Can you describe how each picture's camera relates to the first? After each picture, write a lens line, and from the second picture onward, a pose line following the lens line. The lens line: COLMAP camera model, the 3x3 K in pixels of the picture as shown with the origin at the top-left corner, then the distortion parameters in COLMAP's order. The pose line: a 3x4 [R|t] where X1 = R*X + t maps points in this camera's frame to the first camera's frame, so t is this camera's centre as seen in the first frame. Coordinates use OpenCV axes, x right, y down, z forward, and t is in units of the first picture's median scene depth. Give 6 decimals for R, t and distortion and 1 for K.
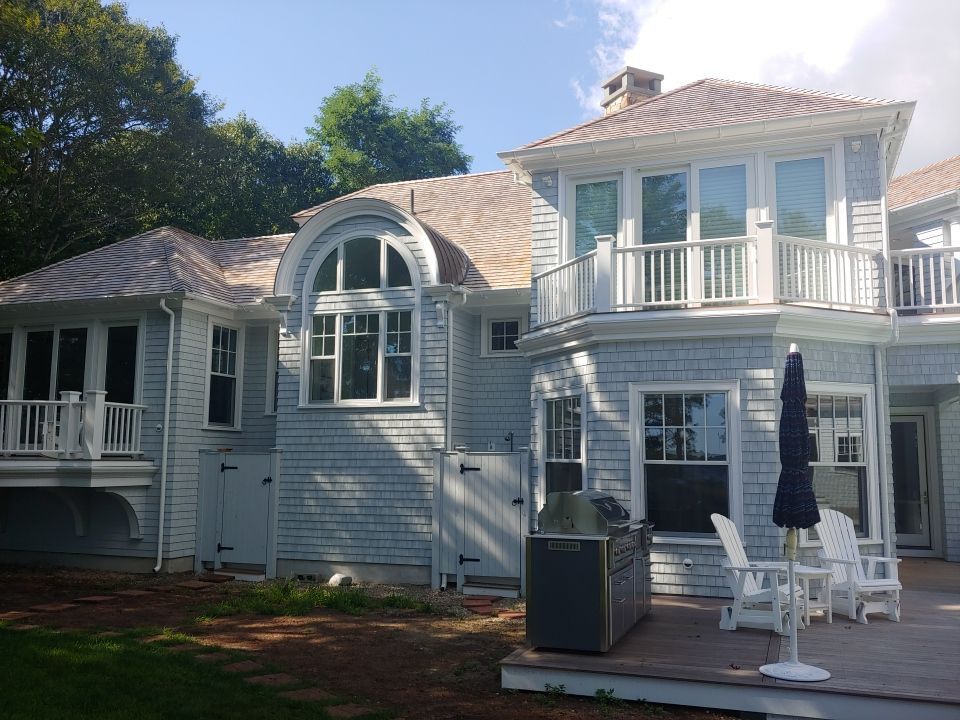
lens RADIAL K [[841.0, 0, 479.6], [0, 841.0, 356.9], [0, 0, 1]] dist [0.071840, -0.133508]
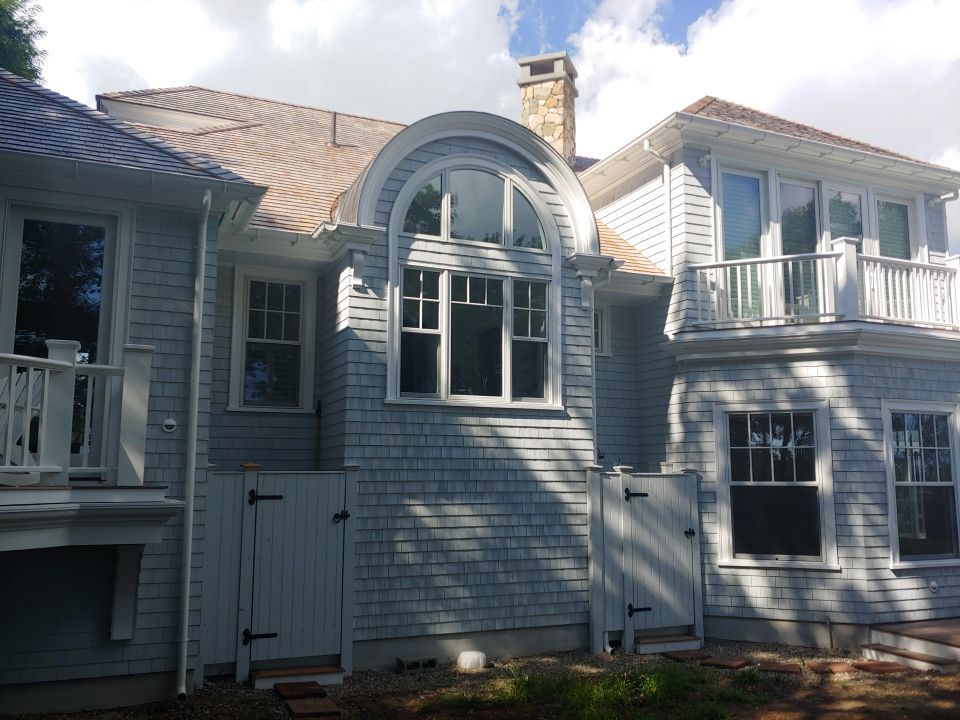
lens RADIAL K [[841.0, 0, 497.3], [0, 841.0, 358.7], [0, 0, 1]] dist [0.071840, -0.133508]
pose [[0.724467, 0.093258, 0.682971, -0.627384], [-0.081204, 0.995453, -0.049788, 0.054074], [-0.684509, -0.019390, 0.728746, 0.488902]]
